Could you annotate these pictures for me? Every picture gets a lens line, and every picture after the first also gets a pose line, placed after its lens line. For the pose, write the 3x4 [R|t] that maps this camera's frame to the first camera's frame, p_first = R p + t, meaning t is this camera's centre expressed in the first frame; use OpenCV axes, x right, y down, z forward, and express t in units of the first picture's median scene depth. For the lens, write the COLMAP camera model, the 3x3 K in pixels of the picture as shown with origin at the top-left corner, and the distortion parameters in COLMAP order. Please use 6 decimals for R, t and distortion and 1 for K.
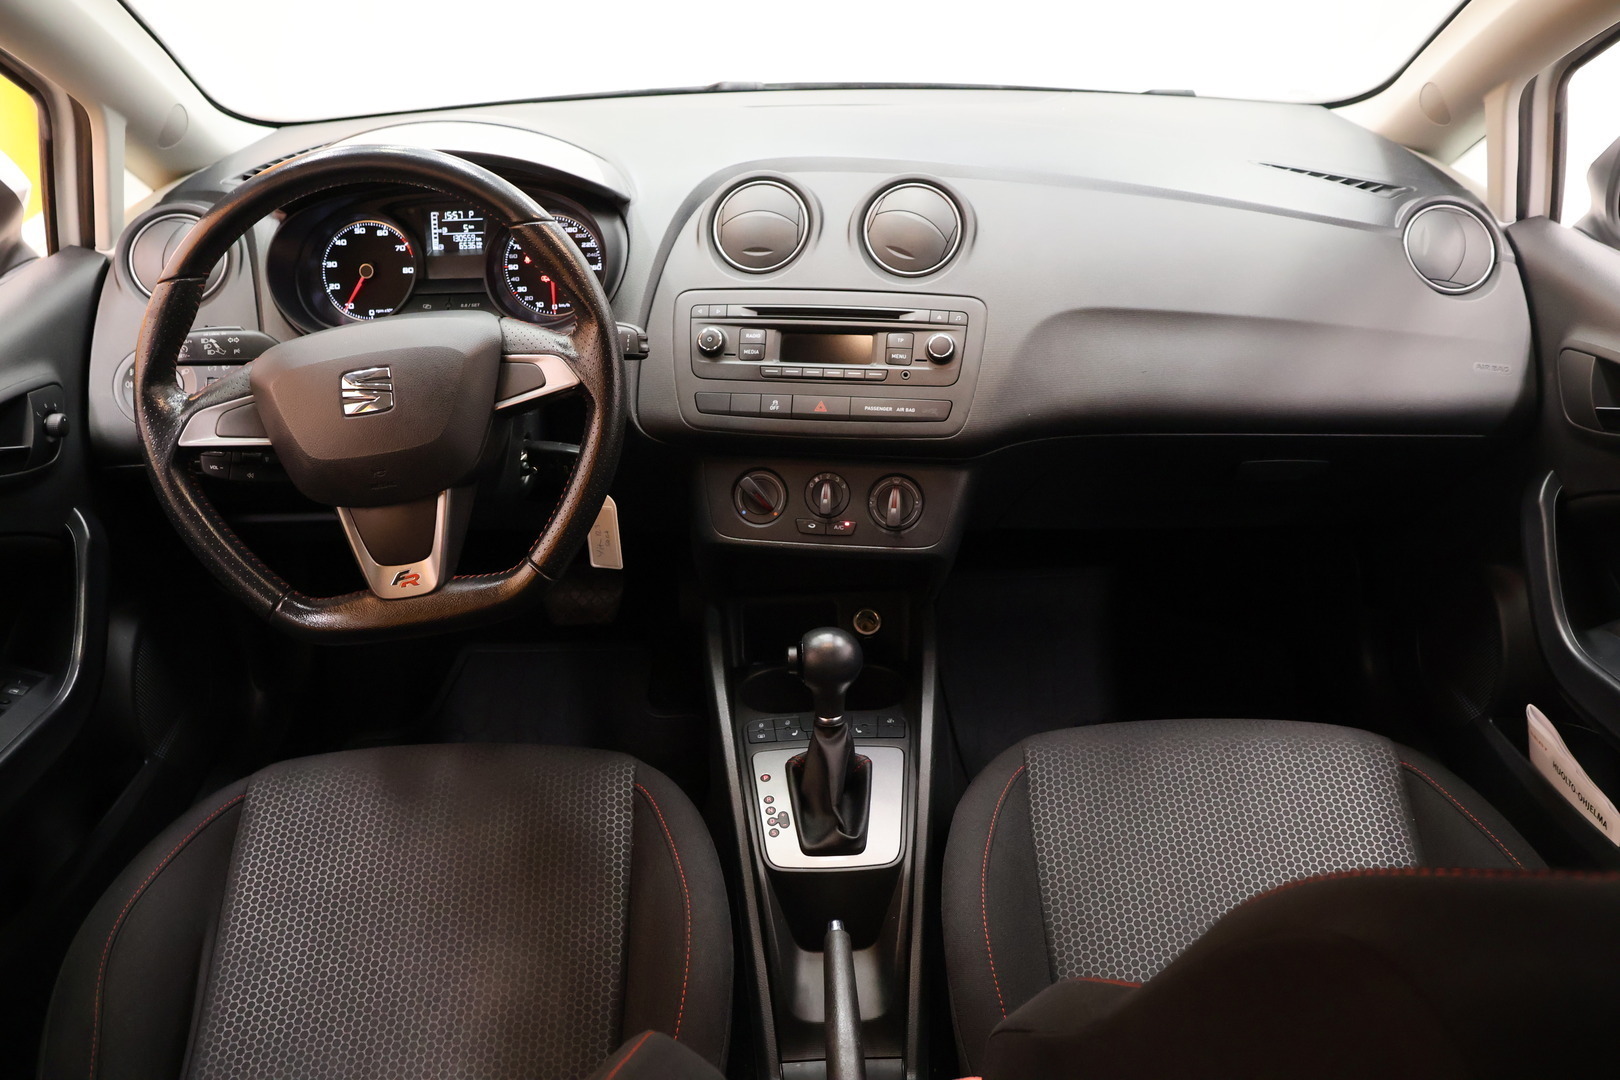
lens RADIAL K [[1435.6, 0, 808.7], [0, 1435.6, 540.0], [0, 0, 1]] dist [-0.072299, 0.062754]
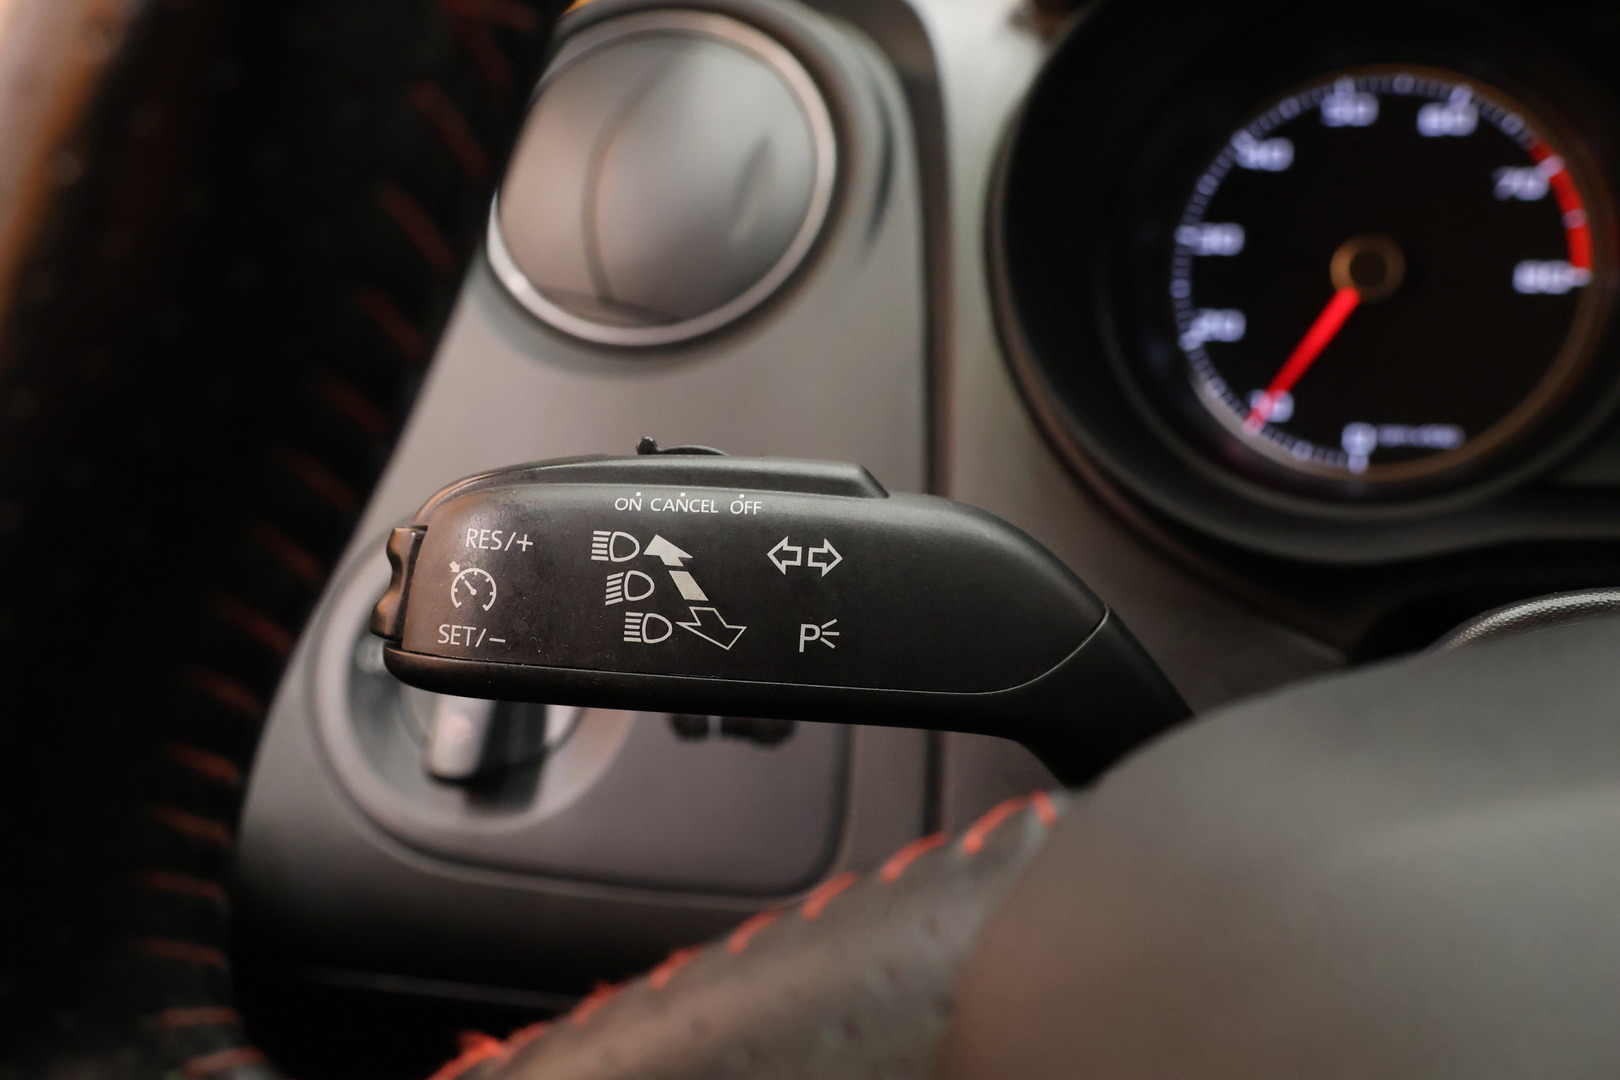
lens RADIAL K [[1435.6, 0, 809.9], [0, 1435.6, 539.6], [0, 0, 1]] dist [-0.072299, 0.062754]
pose [[0.919963, 0.104045, -0.377947, -0.300680], [-0.137766, 0.988445, -0.063228, -0.114671], [0.367001, 0.110235, 0.923666, 0.743942]]
